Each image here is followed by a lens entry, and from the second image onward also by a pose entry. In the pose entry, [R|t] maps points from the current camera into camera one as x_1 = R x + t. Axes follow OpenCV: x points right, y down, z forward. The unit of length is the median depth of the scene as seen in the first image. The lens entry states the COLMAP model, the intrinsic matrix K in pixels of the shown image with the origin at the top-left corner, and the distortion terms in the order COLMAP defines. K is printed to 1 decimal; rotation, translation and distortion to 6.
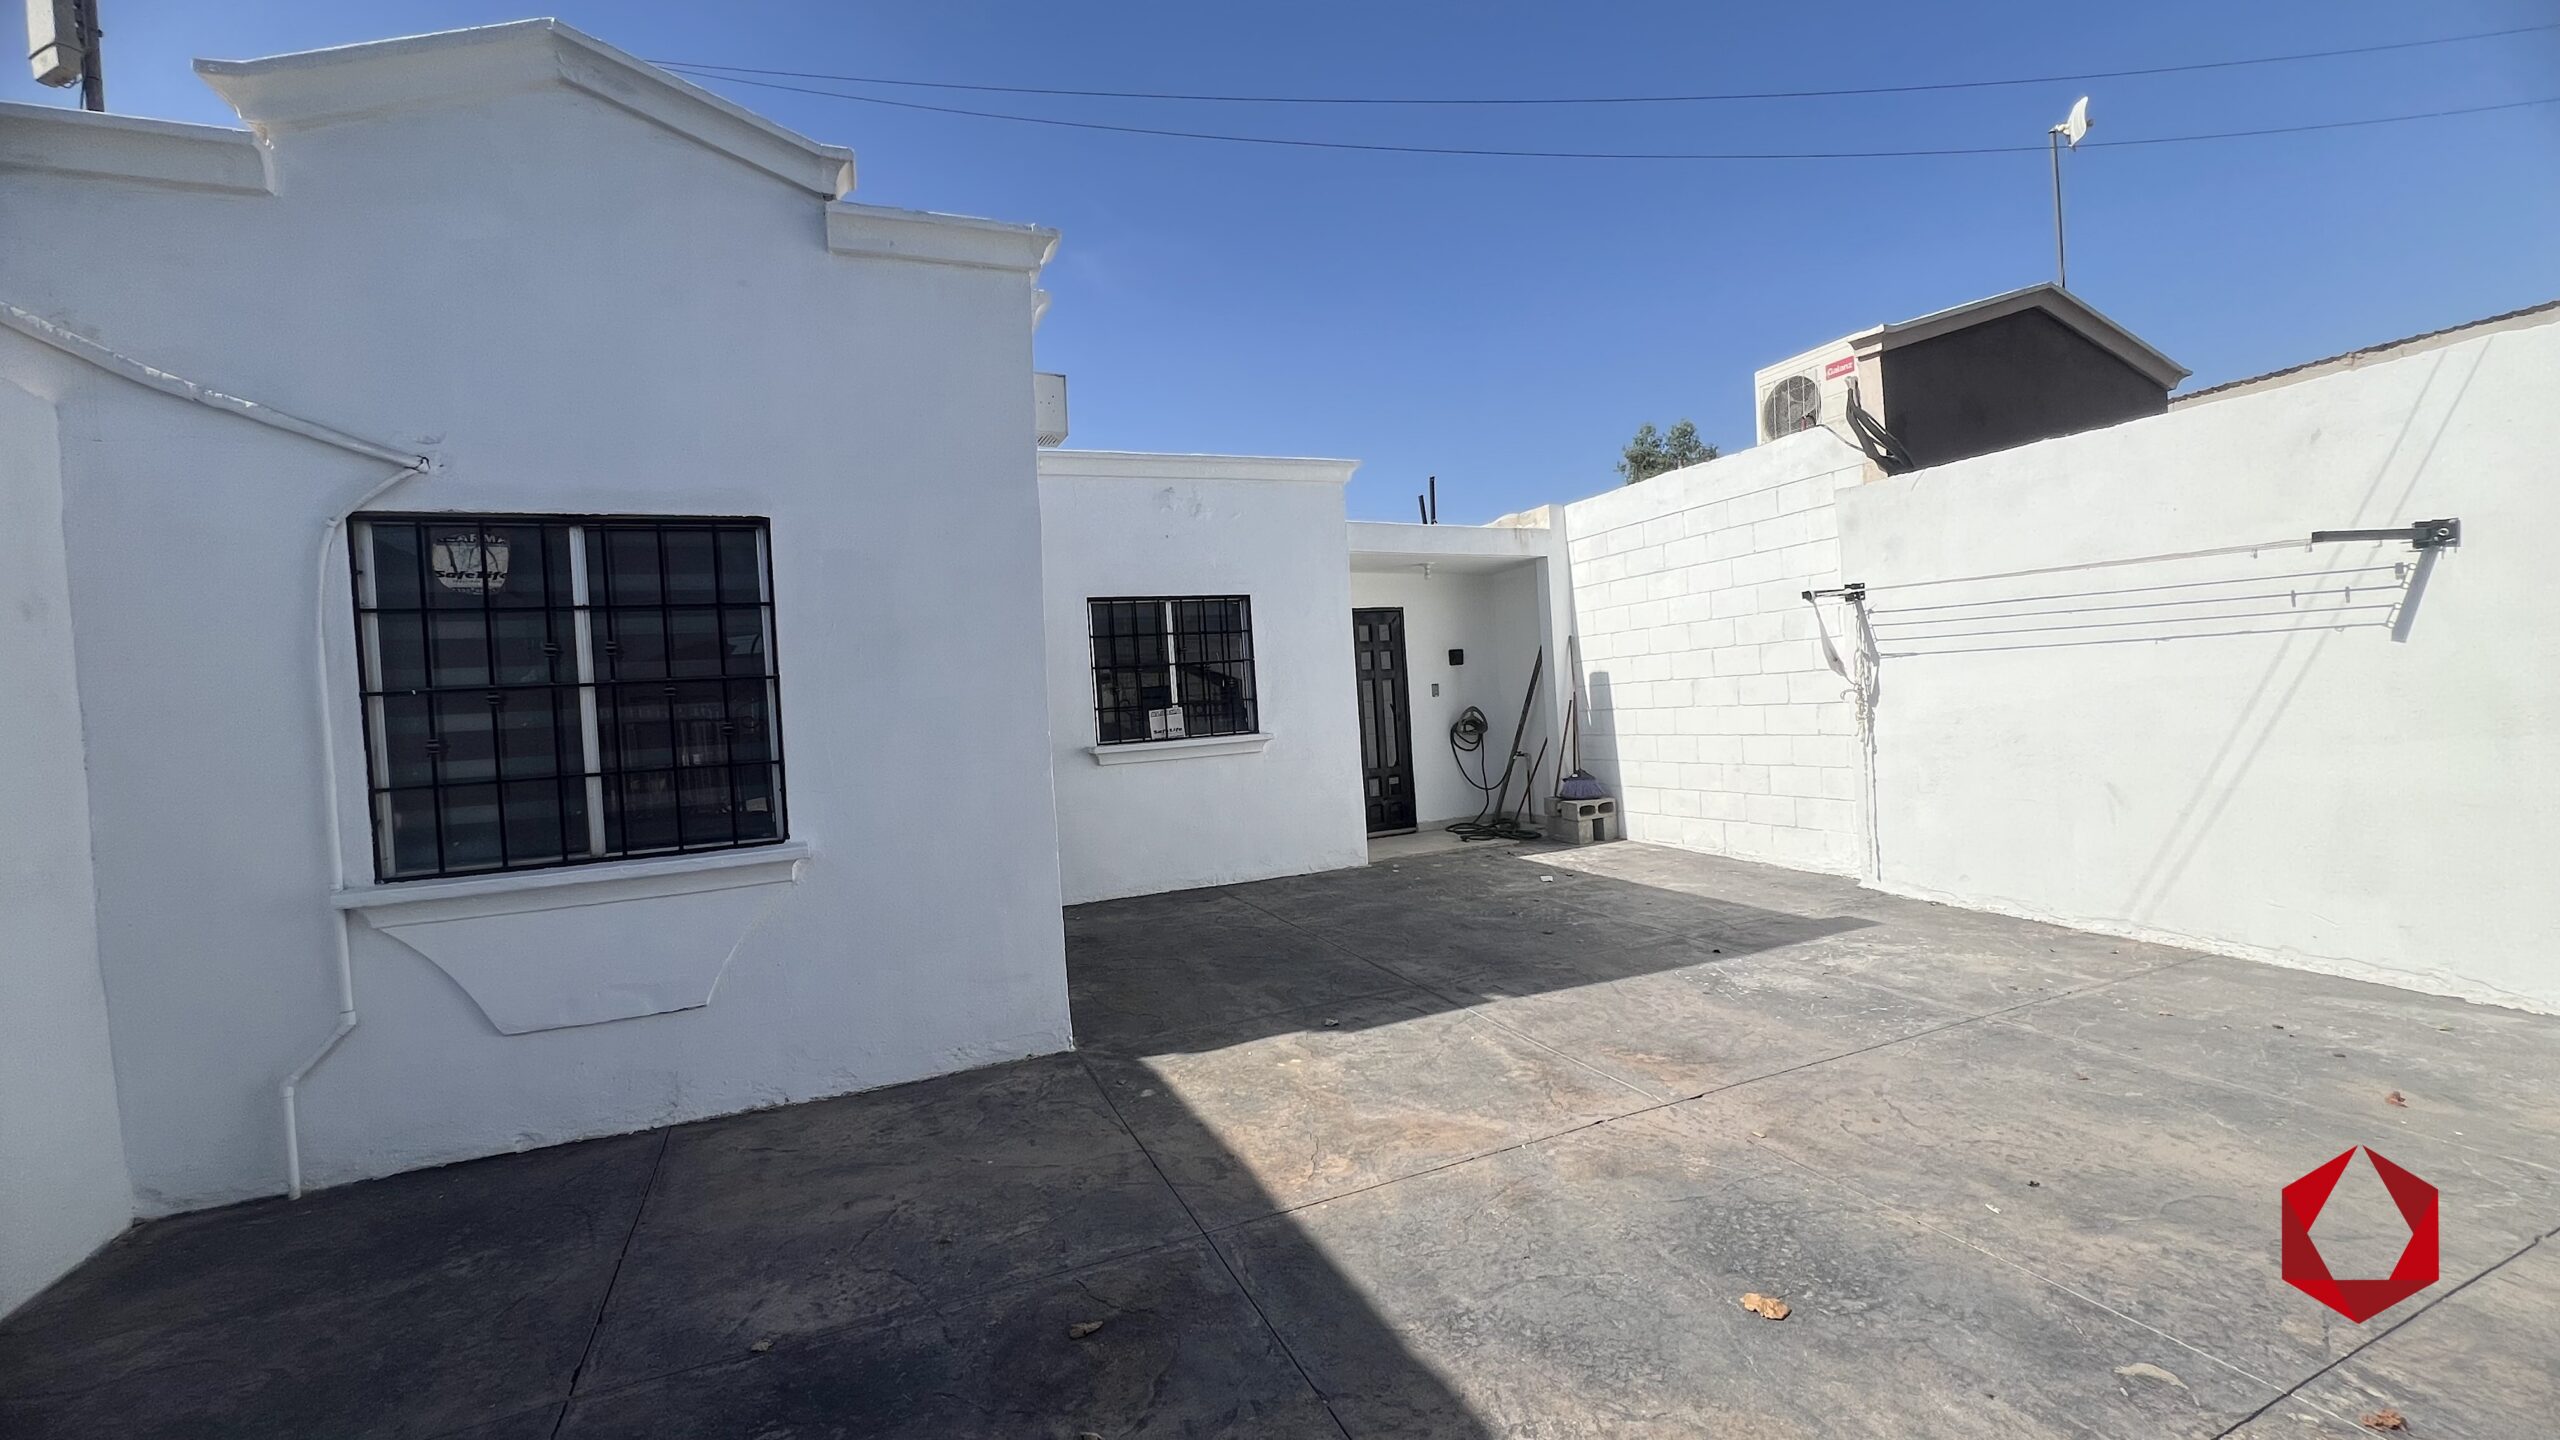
lens RADIAL K [[1028.7, 0, 1269.3], [0, 1028.7, 712.5], [0, 0, 1]] dist [-0.003643, 0.001029]
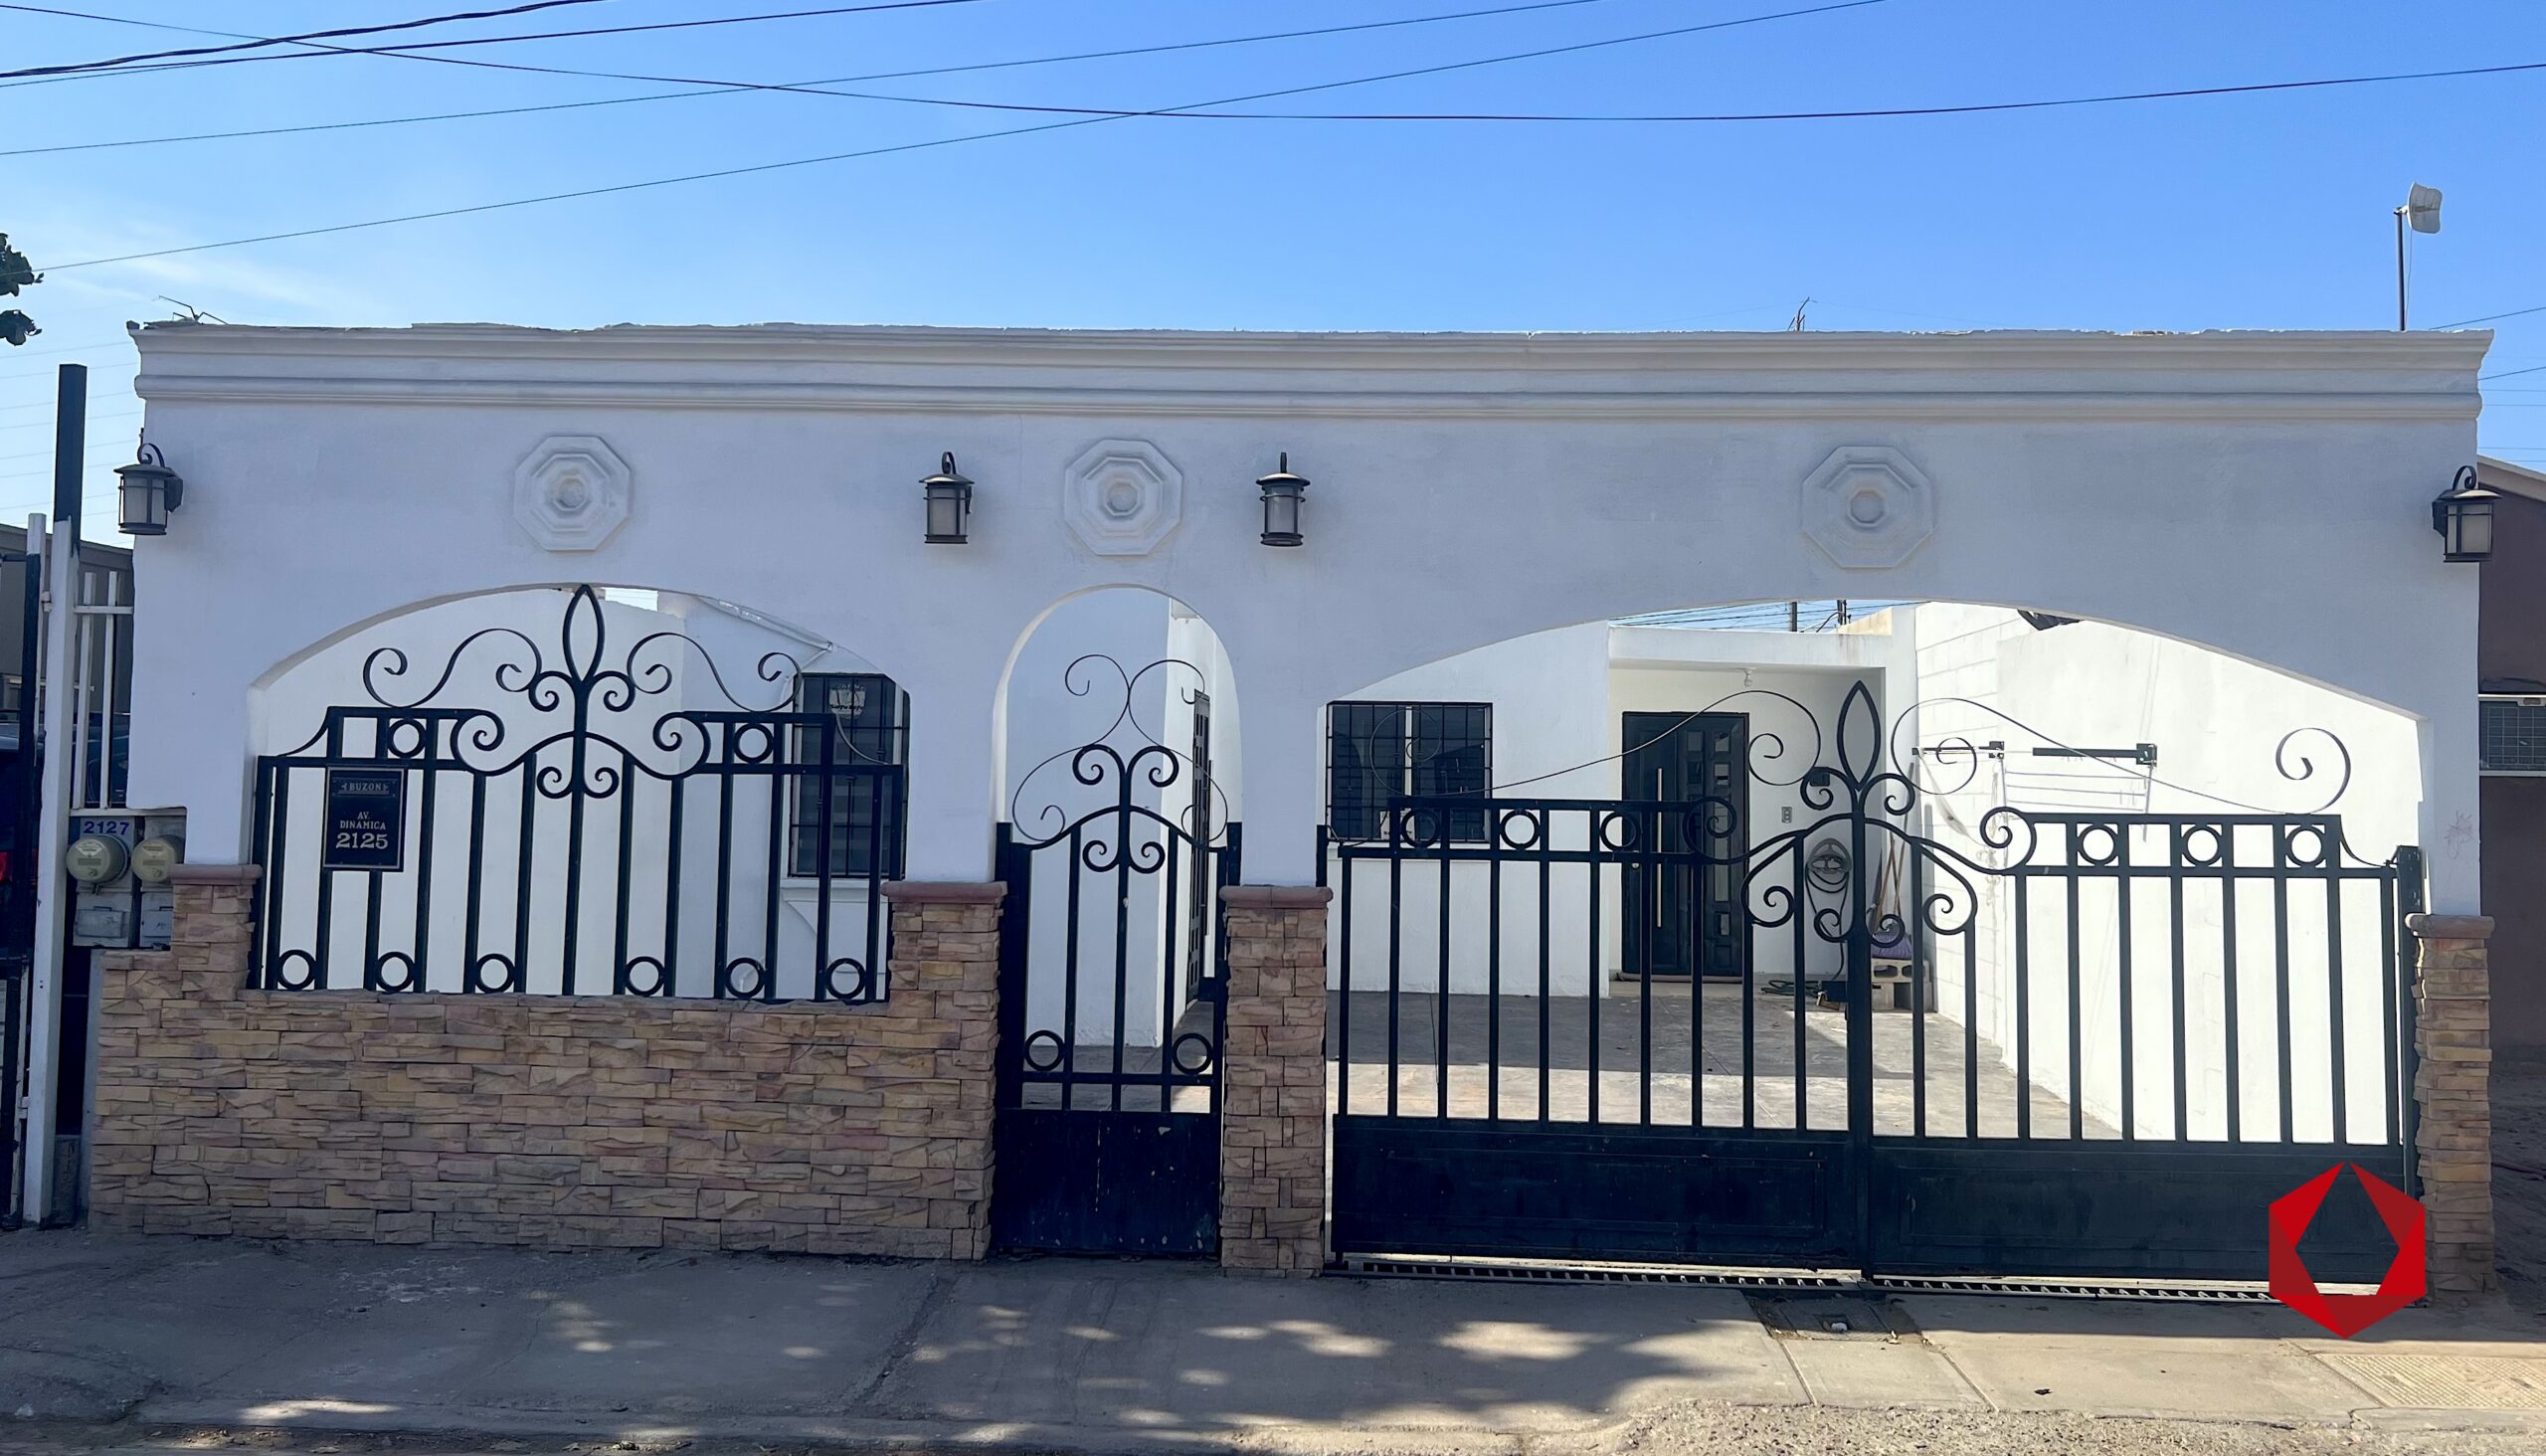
lens RADIAL K [[2087.5, 0, 1300.3], [0, 2087.5, 626.4], [0, 0, 1]] dist [0.026537, -0.019287]
pose [[0.893315, 0.040320, -0.447619, 1.246024], [-0.074766, 0.995422, -0.059547, -0.095987], [0.443169, 0.086661, 0.892239, -1.531924]]
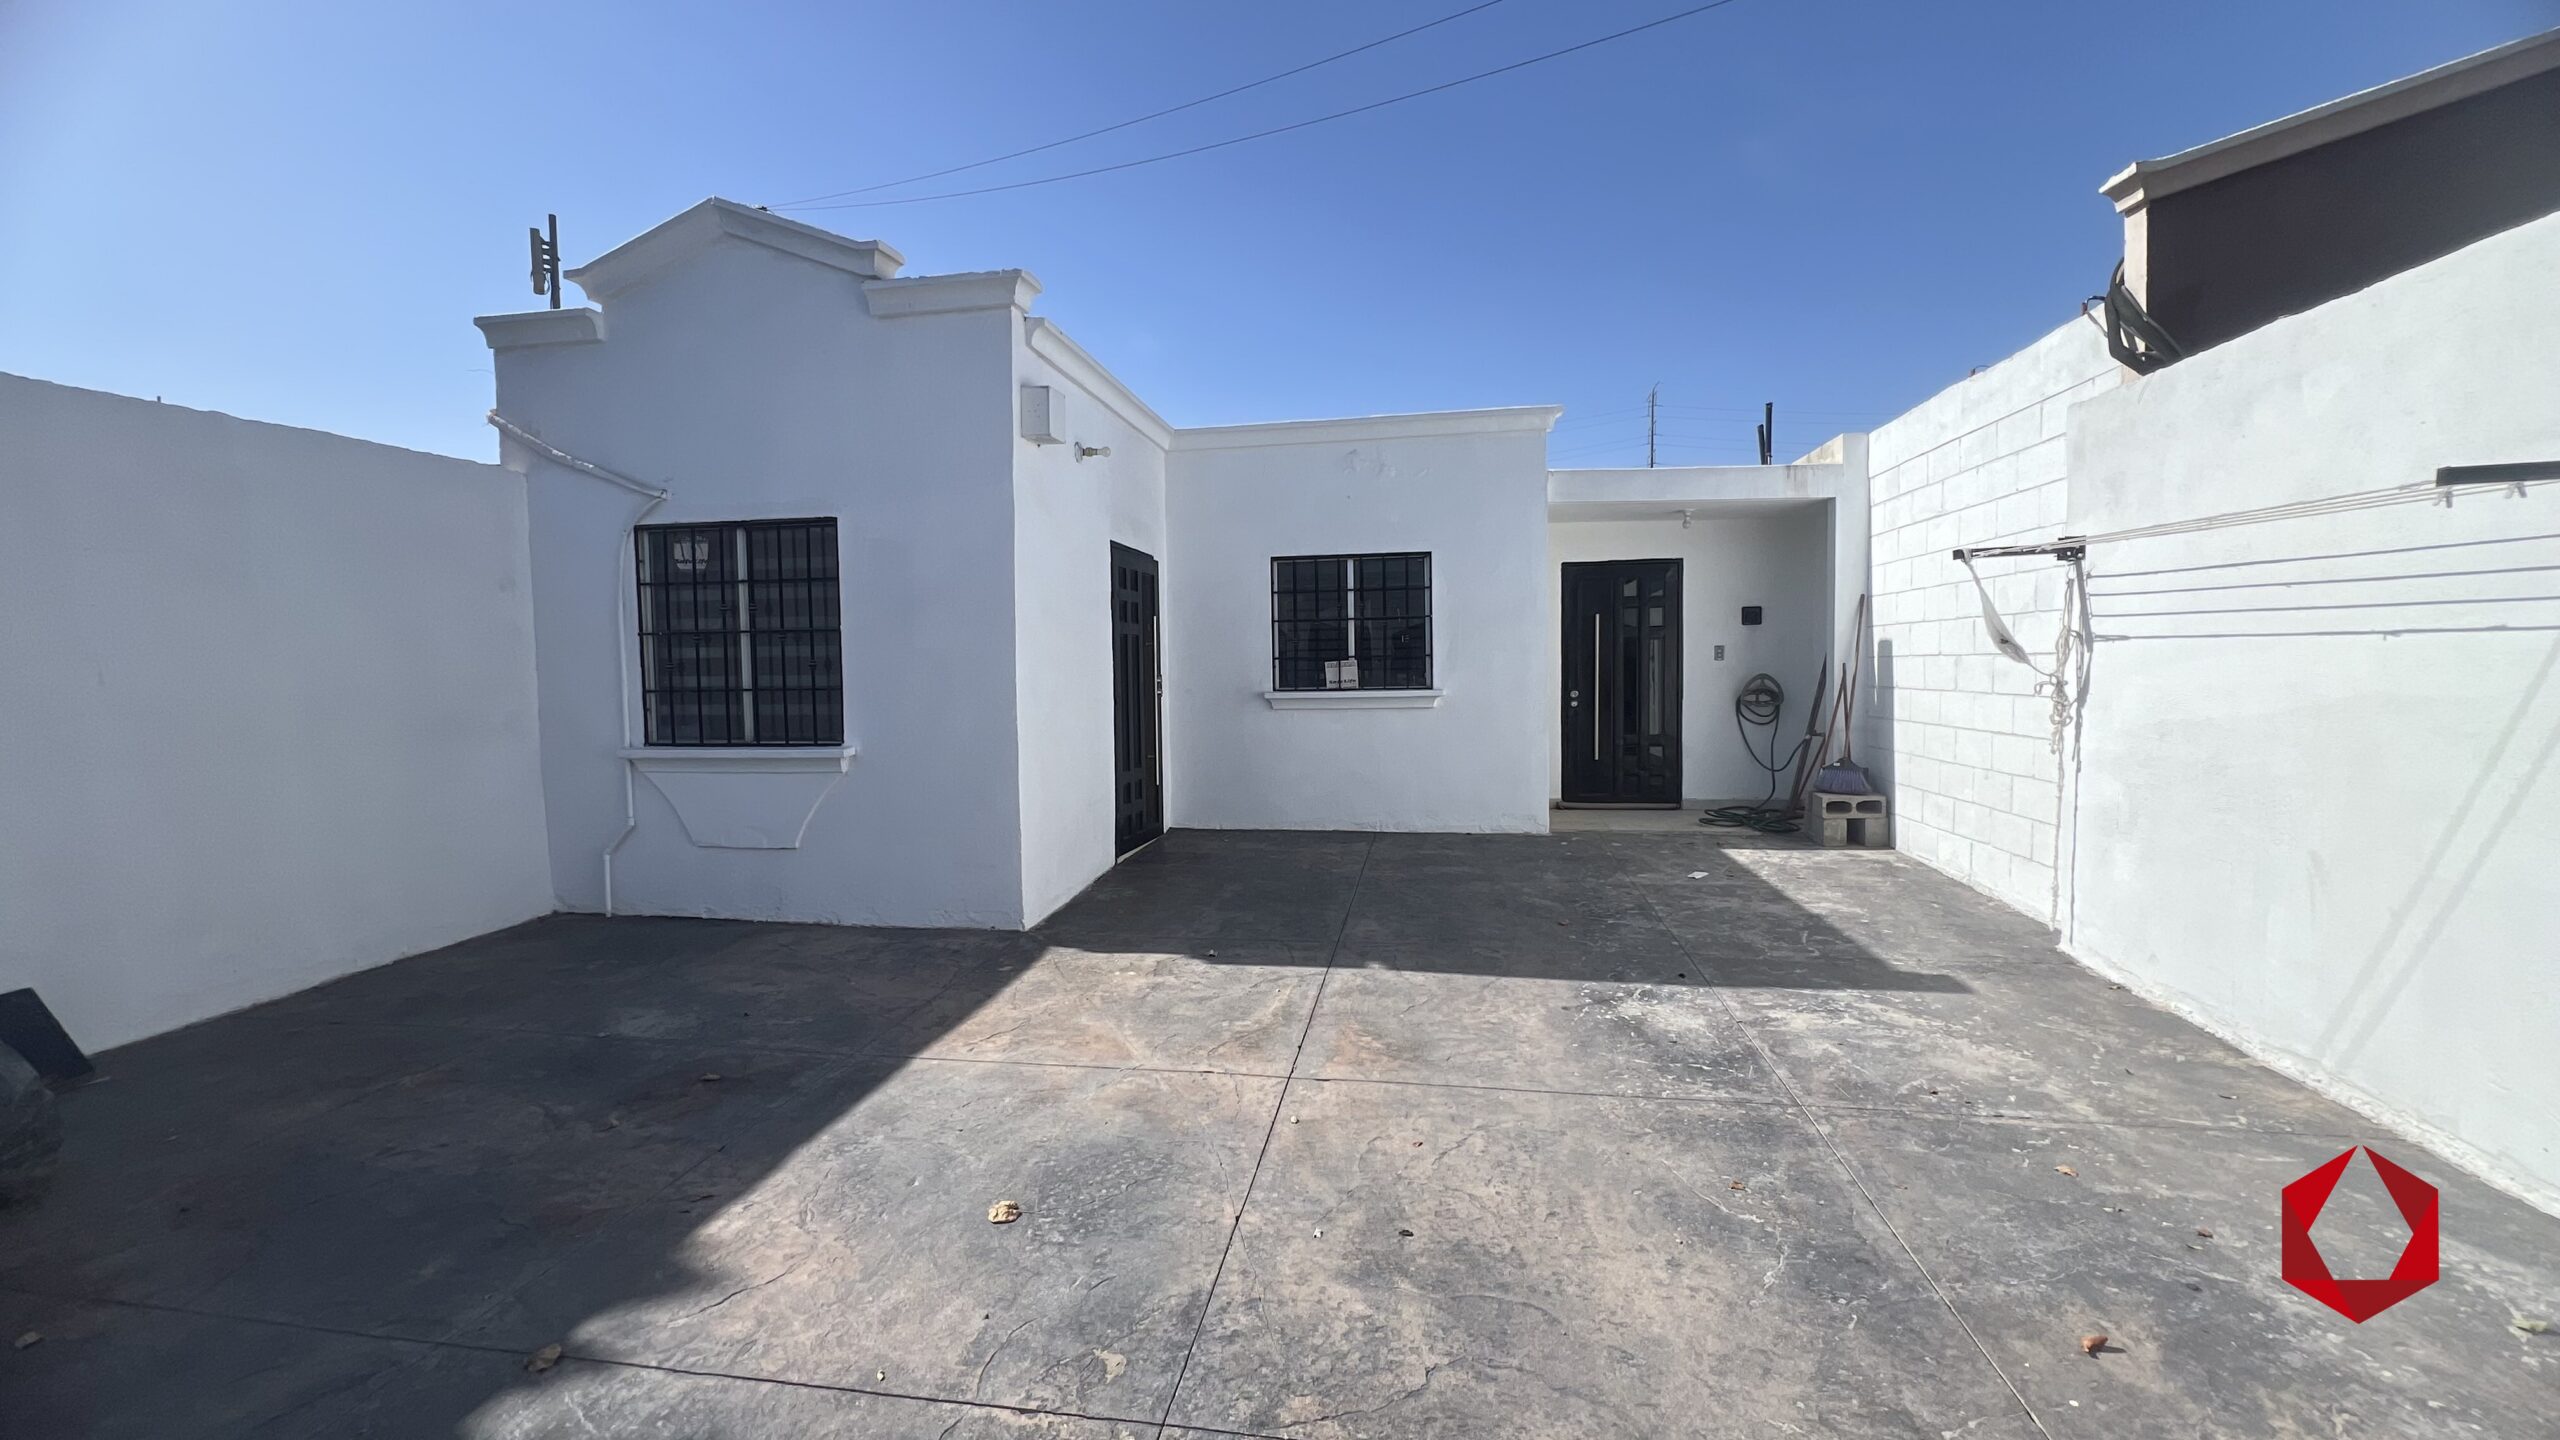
lens RADIAL K [[1028.7, 0, 1275.3], [0, 1028.7, 709.6], [0, 0, 1]] dist [-0.003643, 0.001029]
pose [[0.836418, 0.074841, -0.542958, 0.725988], [-0.041893, 0.996465, 0.072816, -0.047780], [0.546488, -0.038158, 0.836597, 0.117227]]
